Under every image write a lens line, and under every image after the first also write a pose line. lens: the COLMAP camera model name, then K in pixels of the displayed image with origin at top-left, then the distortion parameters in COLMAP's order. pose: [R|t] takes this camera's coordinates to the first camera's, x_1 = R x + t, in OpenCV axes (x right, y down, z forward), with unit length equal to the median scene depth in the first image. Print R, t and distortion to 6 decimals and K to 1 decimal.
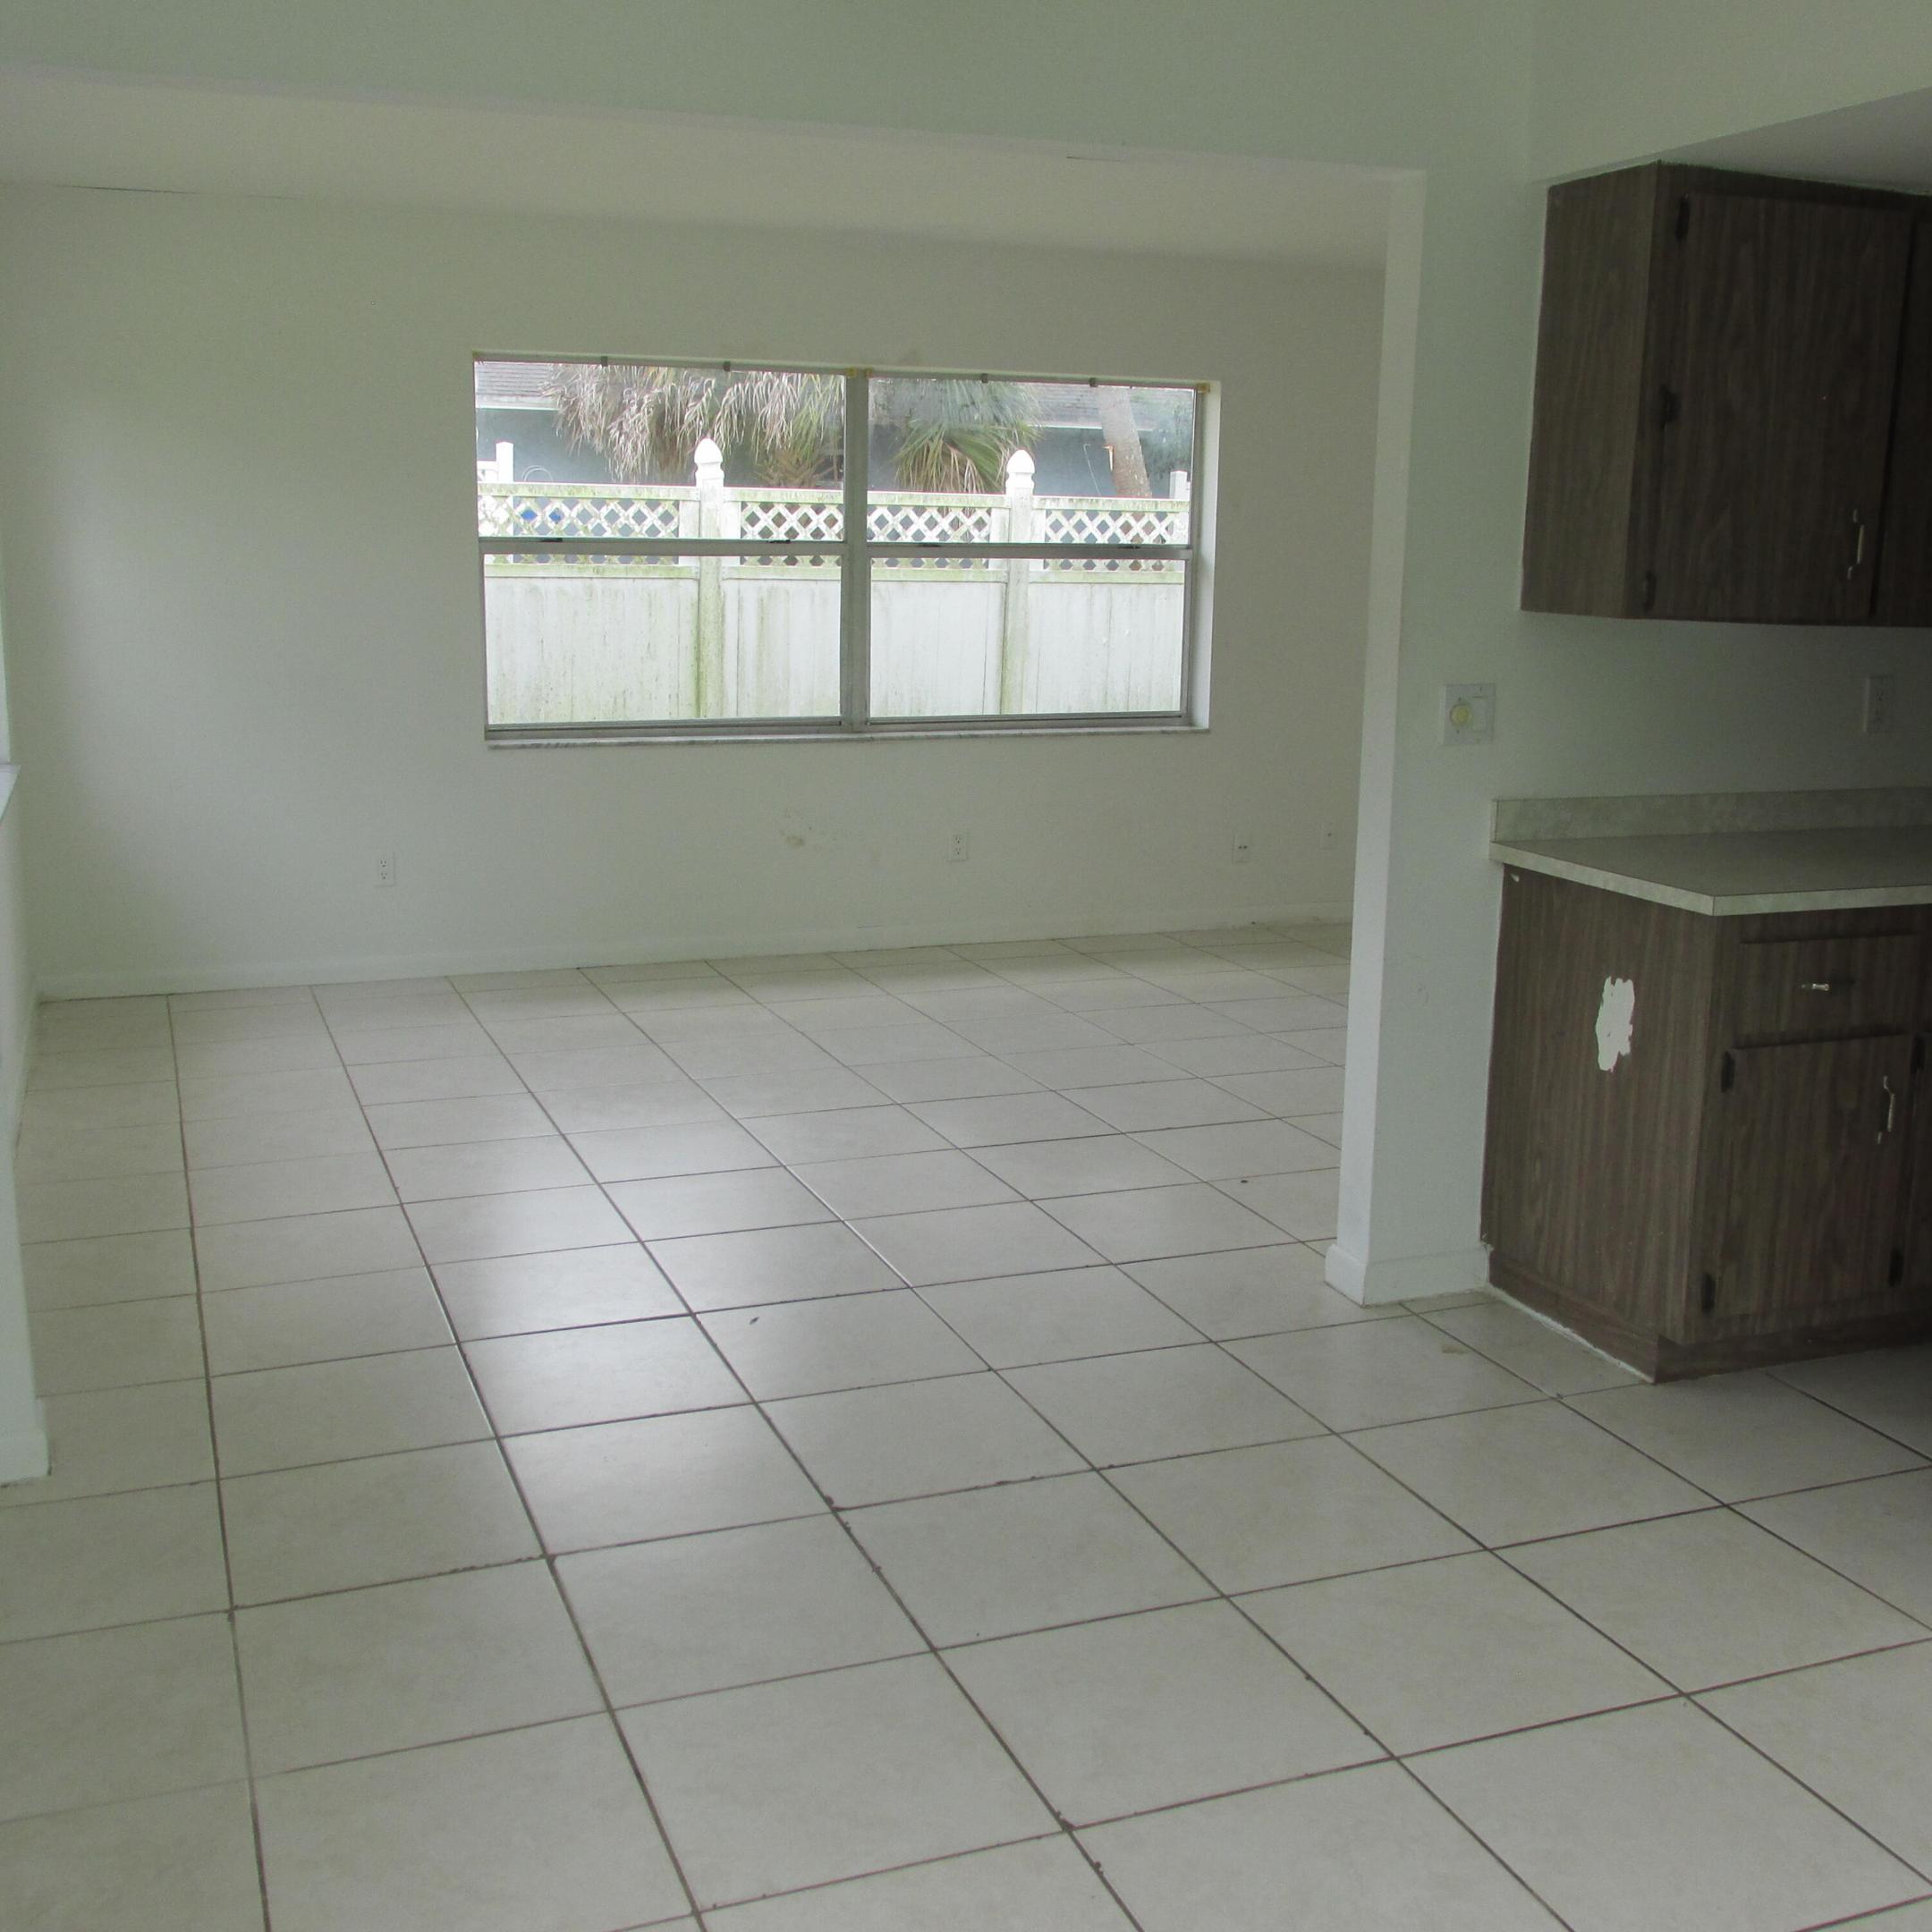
lens RADIAL K [[2056.1, 0, 966.0], [0, 2056.1, 966.0], [0, 0, 1]] dist [-0.009955, -0.010736]
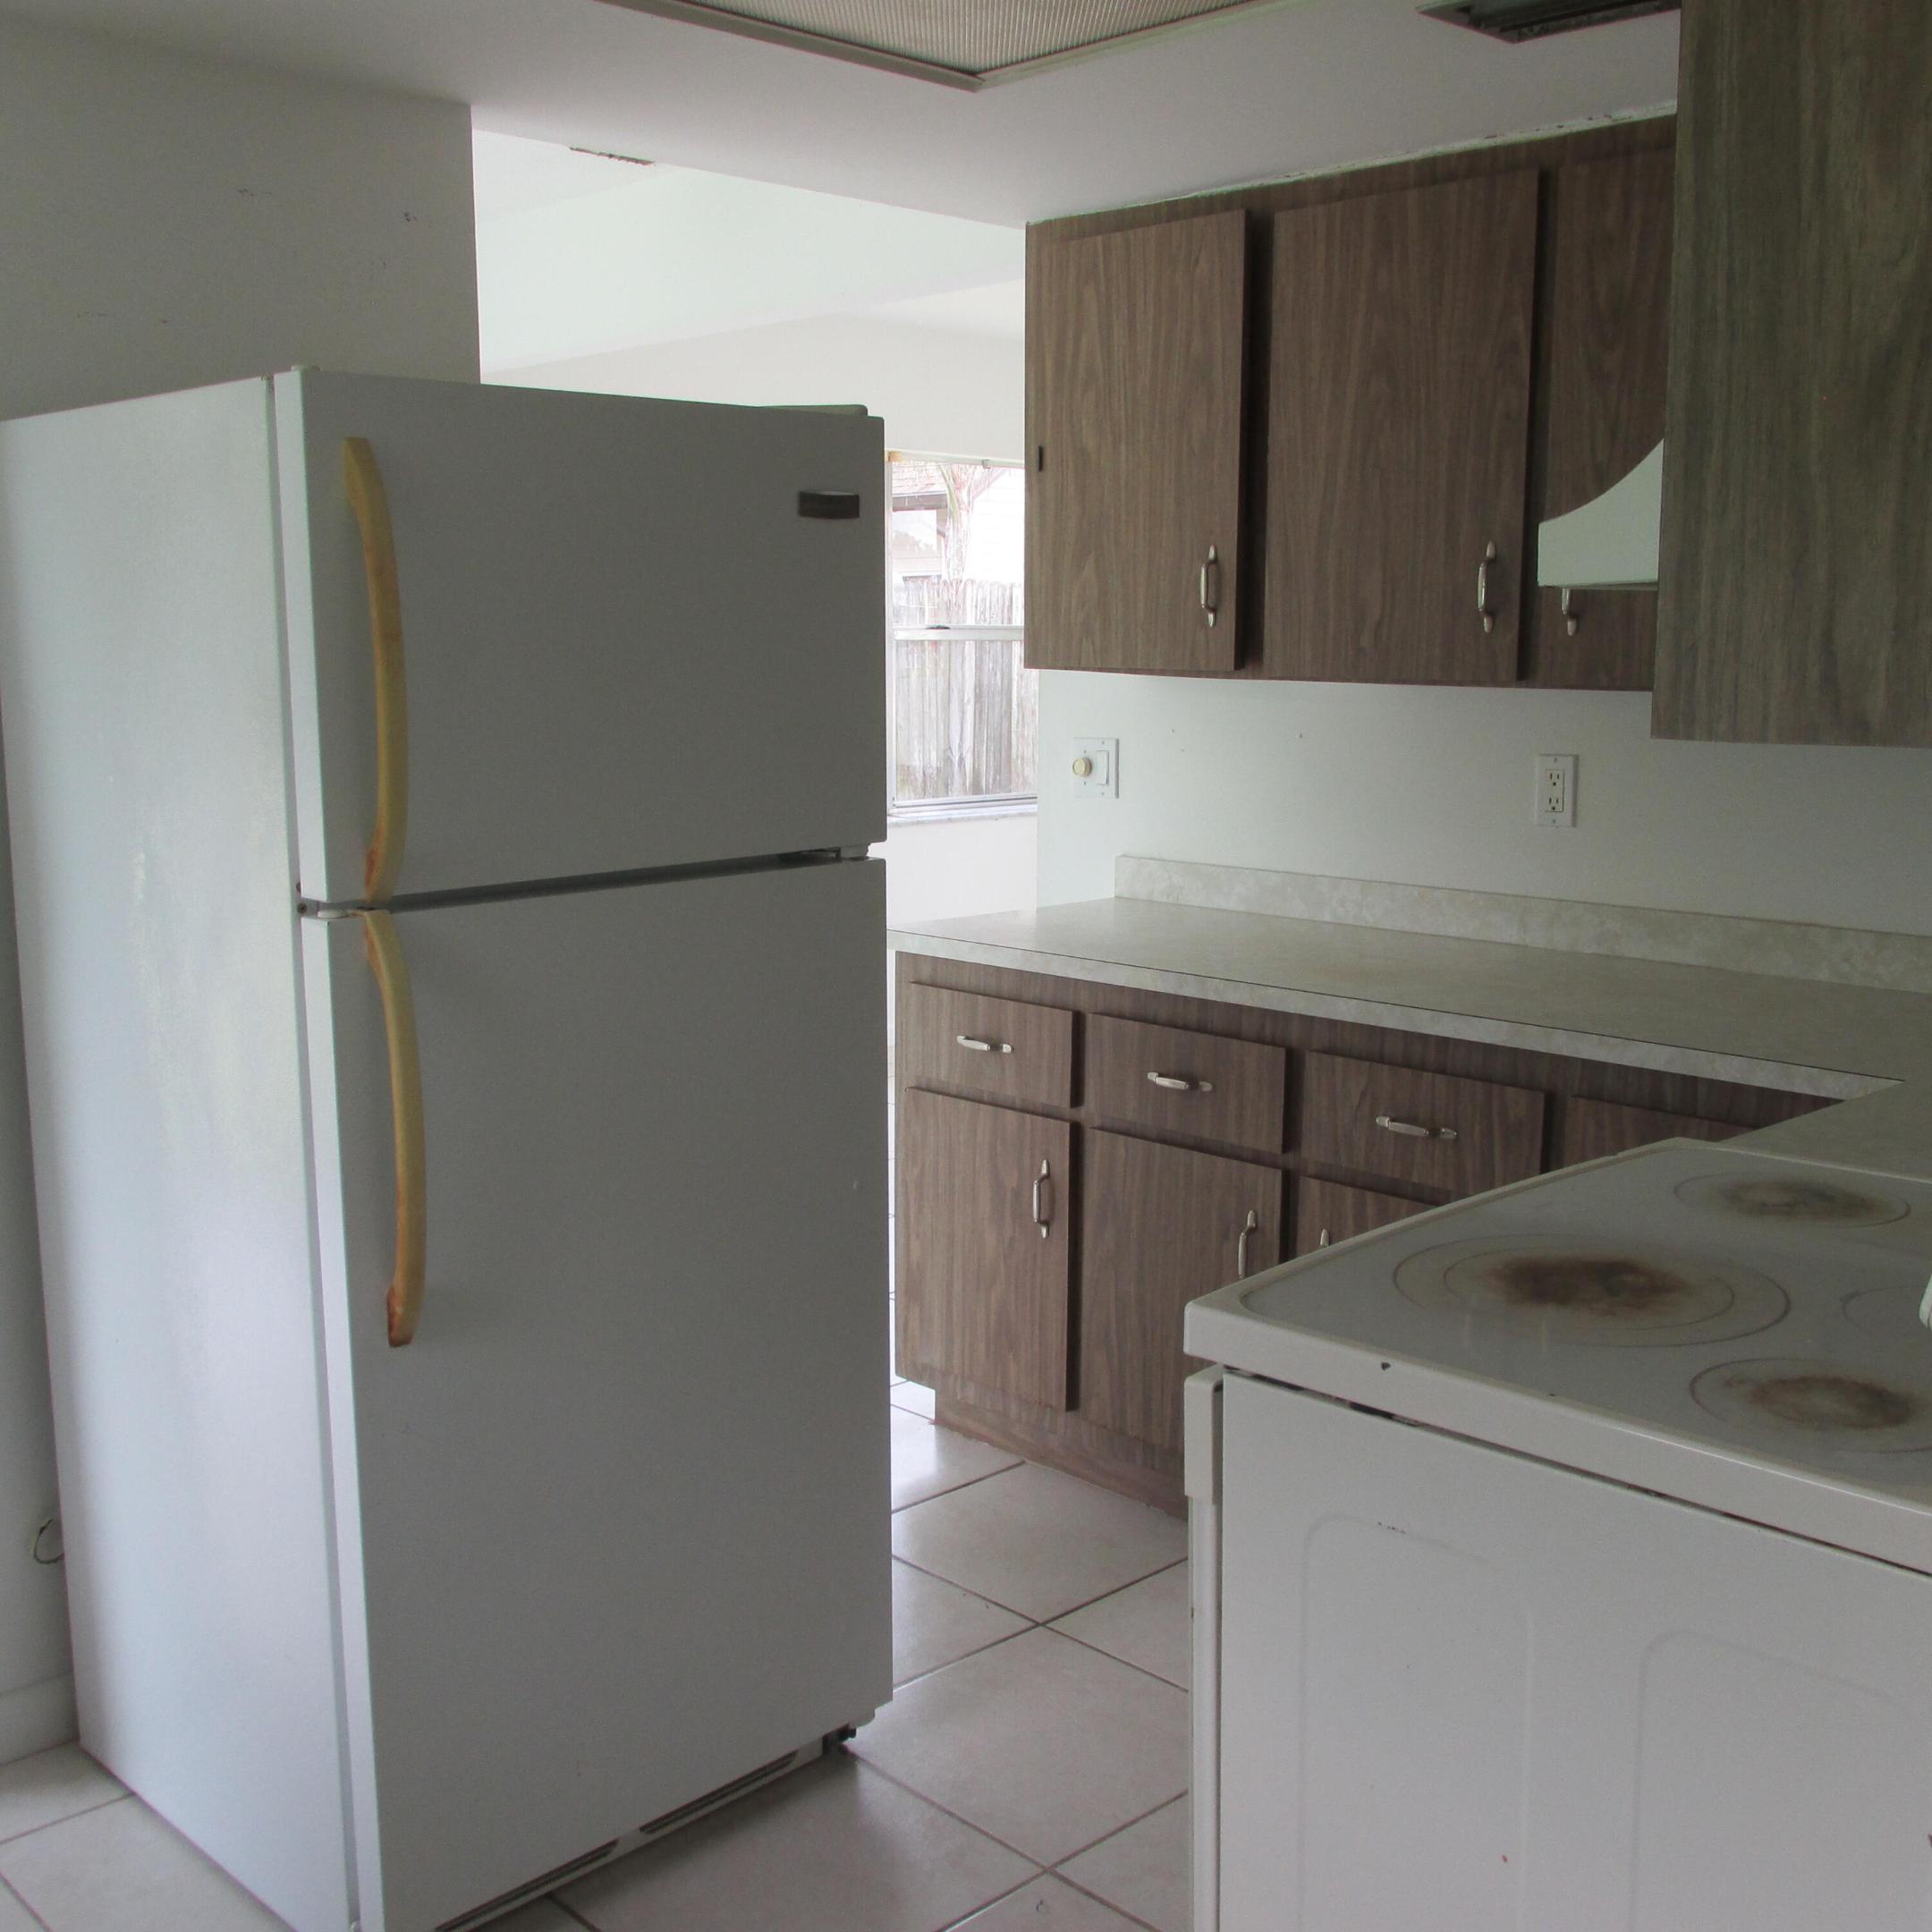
lens RADIAL K [[2161.3, 0, 966.0], [0, 2161.3, 966.0], [0, 0, 1]] dist [-0.002542, -0.056208]
pose [[0.394883, 0.127983, -0.909774, 1.299558], [-0.178163, 0.982119, 0.060829, -0.085153], [0.901291, 0.138068, 0.410624, 0.557503]]
